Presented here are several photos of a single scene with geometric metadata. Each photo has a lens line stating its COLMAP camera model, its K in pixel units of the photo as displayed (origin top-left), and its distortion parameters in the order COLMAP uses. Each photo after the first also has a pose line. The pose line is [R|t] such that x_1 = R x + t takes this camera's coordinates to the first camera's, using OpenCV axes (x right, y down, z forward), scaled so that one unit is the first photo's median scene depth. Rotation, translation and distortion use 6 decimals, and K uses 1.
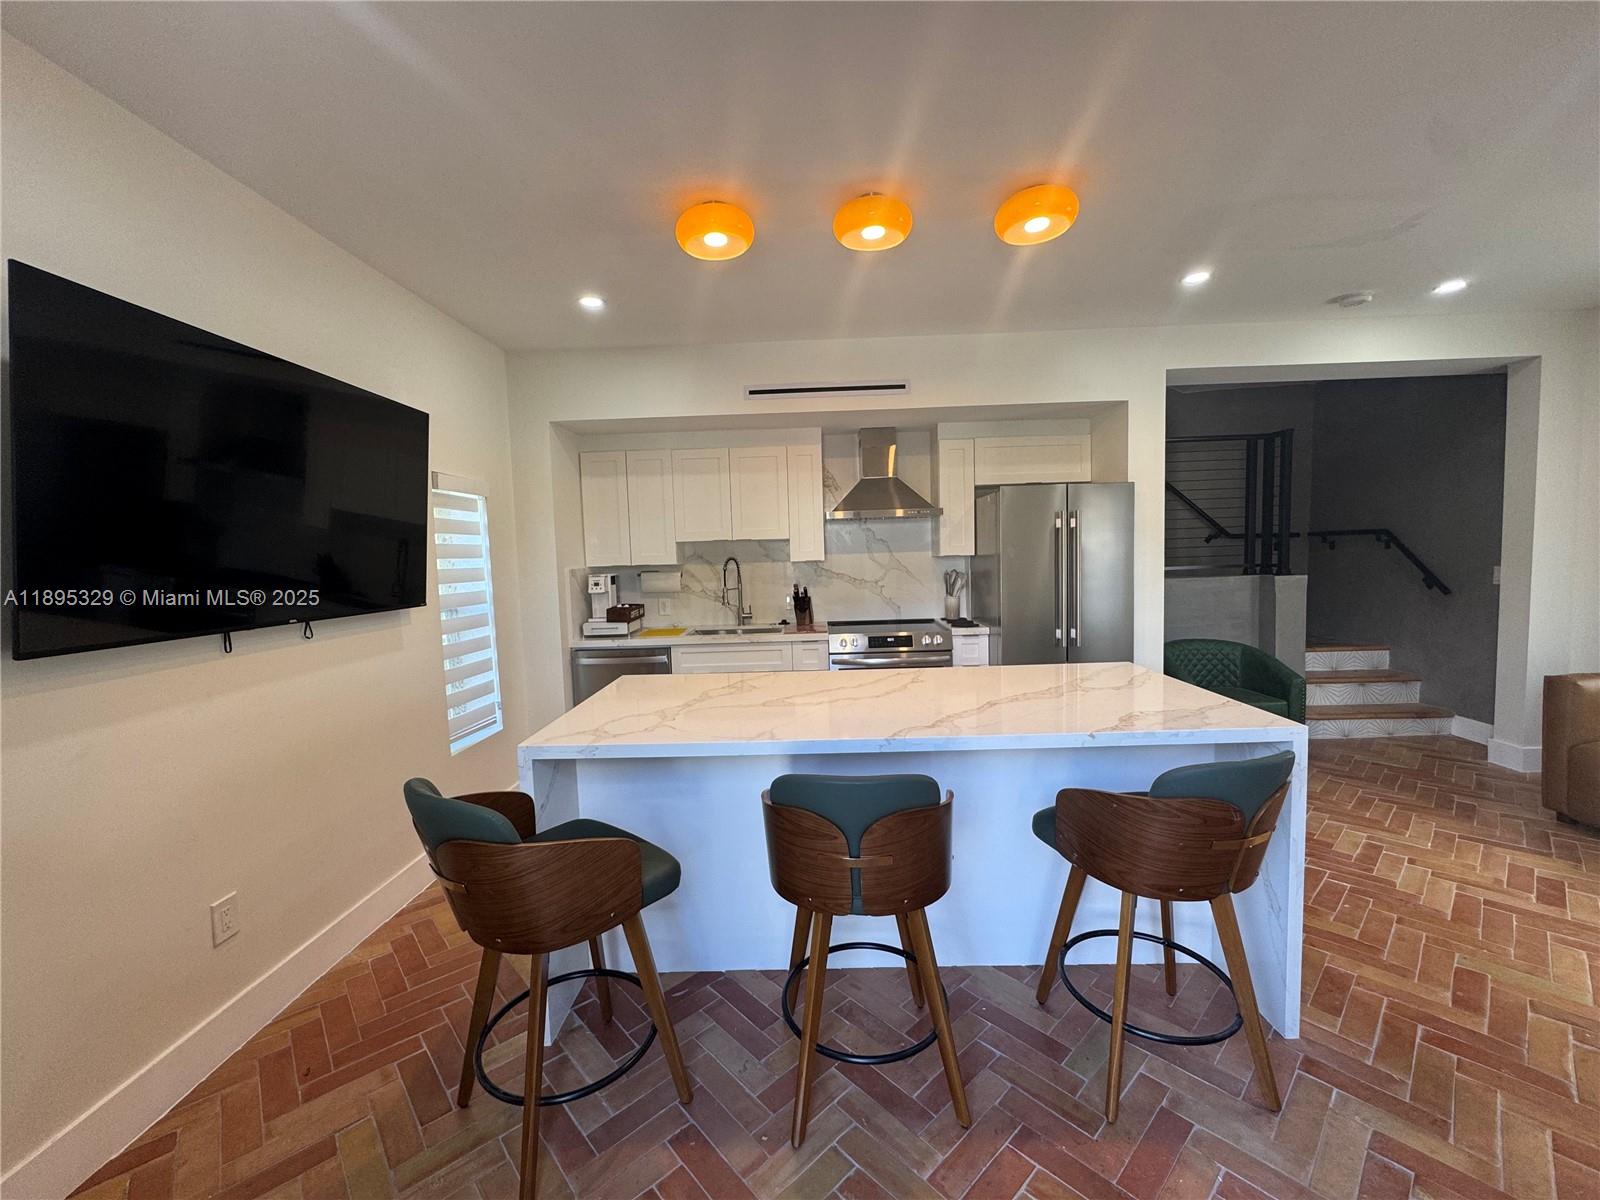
lens RADIAL K [[634.2, 0, 808.8], [0, 634.2, 599.6], [0, 0, 1]] dist [-0.000427, -0.000001]
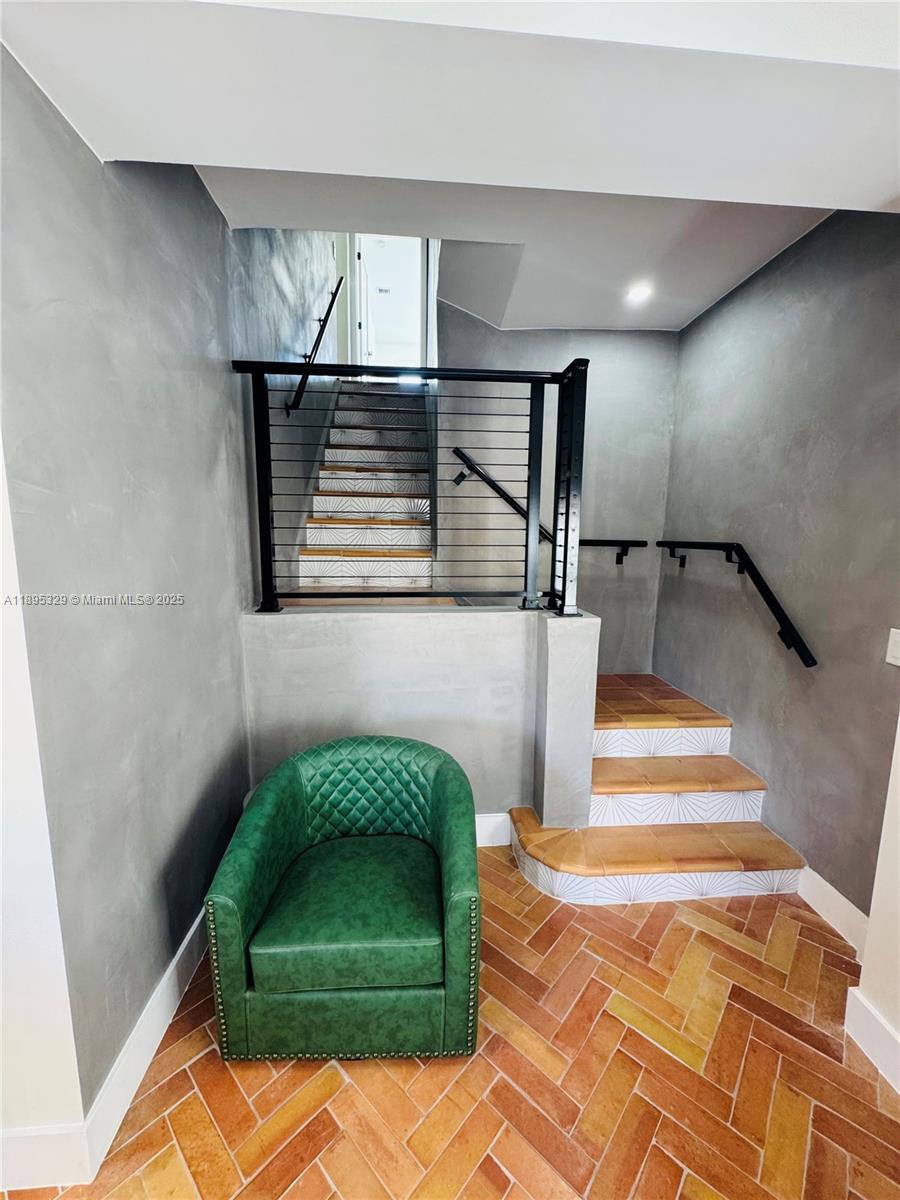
lens RADIAL K [[475.6, 0, 451.6], [0, 475.6, 603.8], [0, 0, 1]] dist [-0.000427, -0.000001]
pose [[0.995451, 0.025078, 0.091919, 0.681738], [-0.031751, 0.996908, 0.071875, -0.089340], [-0.089832, -0.074467, 0.993169, 0.643229]]
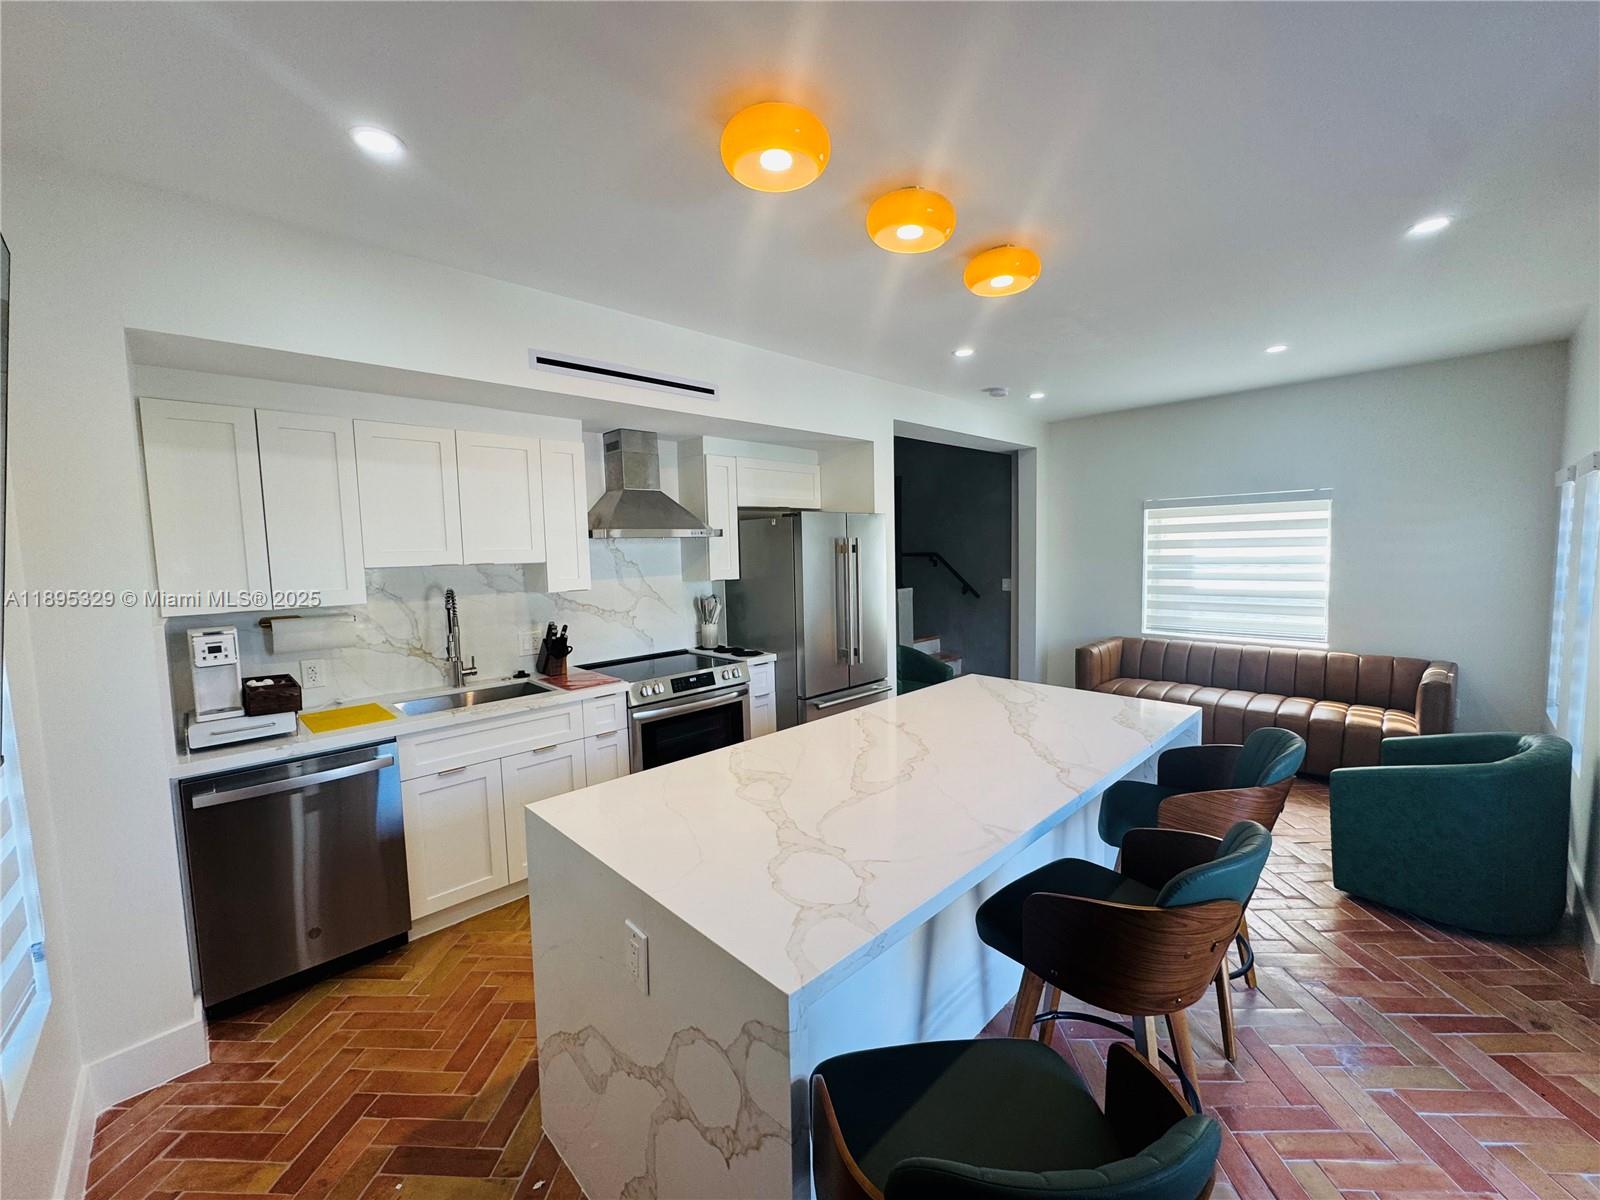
lens RADIAL K [[634.2, 0, 805.1], [0, 634.2, 601.4], [0, 0, 1]] dist [-0.000427, -0.000001]
pose [[0.706347, -0.046637, 0.706328, -0.337220], [0.052844, 0.998517, 0.013084, -0.043063], [-0.705890, 0.028083, 0.707764, 0.250879]]
